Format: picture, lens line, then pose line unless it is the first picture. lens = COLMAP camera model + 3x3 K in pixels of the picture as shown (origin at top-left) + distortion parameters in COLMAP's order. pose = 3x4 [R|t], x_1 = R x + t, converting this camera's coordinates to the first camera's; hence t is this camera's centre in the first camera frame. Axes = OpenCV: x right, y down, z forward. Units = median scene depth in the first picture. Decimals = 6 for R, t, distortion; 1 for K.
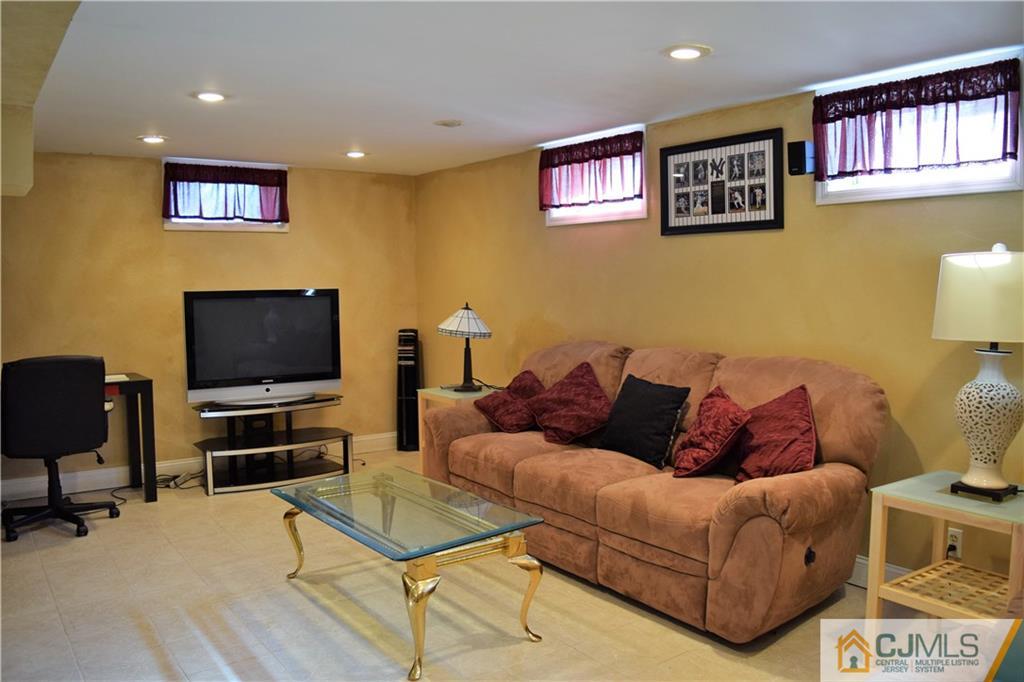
lens RADIAL K [[830.7, 0, 512.7], [0, 830.7, 340.4], [0, 0, 1]] dist [-0.054206, 0.006127]
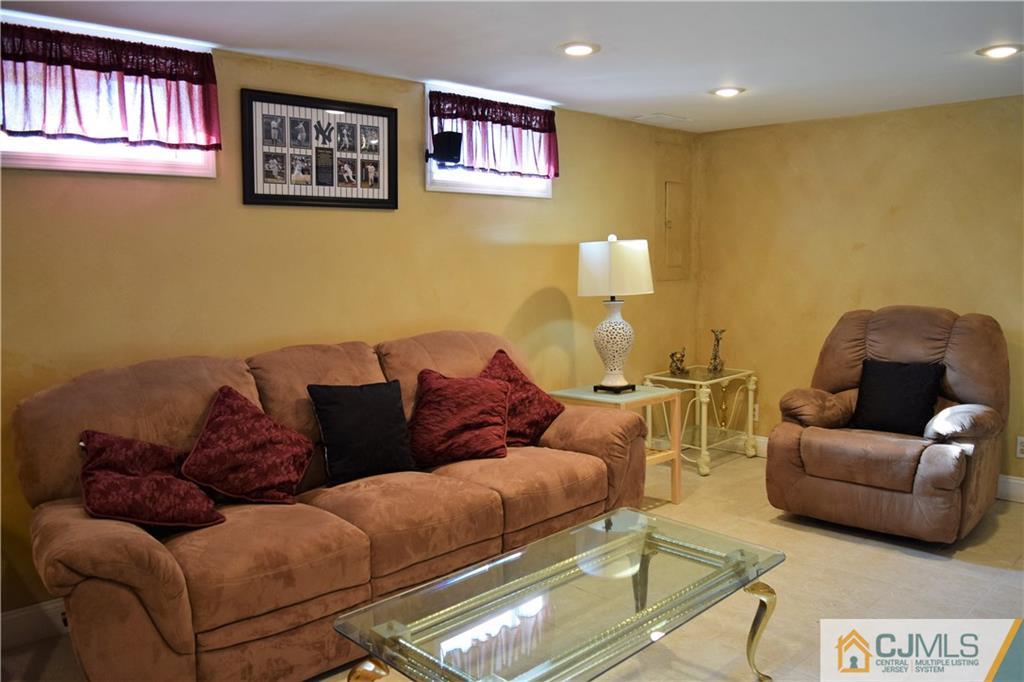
lens RADIAL K [[830.7, 0, 512.6], [0, 830.7, 339.8], [0, 0, 1]] dist [-0.054206, 0.006127]
pose [[-0.156417, -0.099393, 0.982677, -0.664326], [0.082793, 0.990103, 0.113323, -0.075232], [-0.984215, 0.099085, -0.146640, 0.958744]]
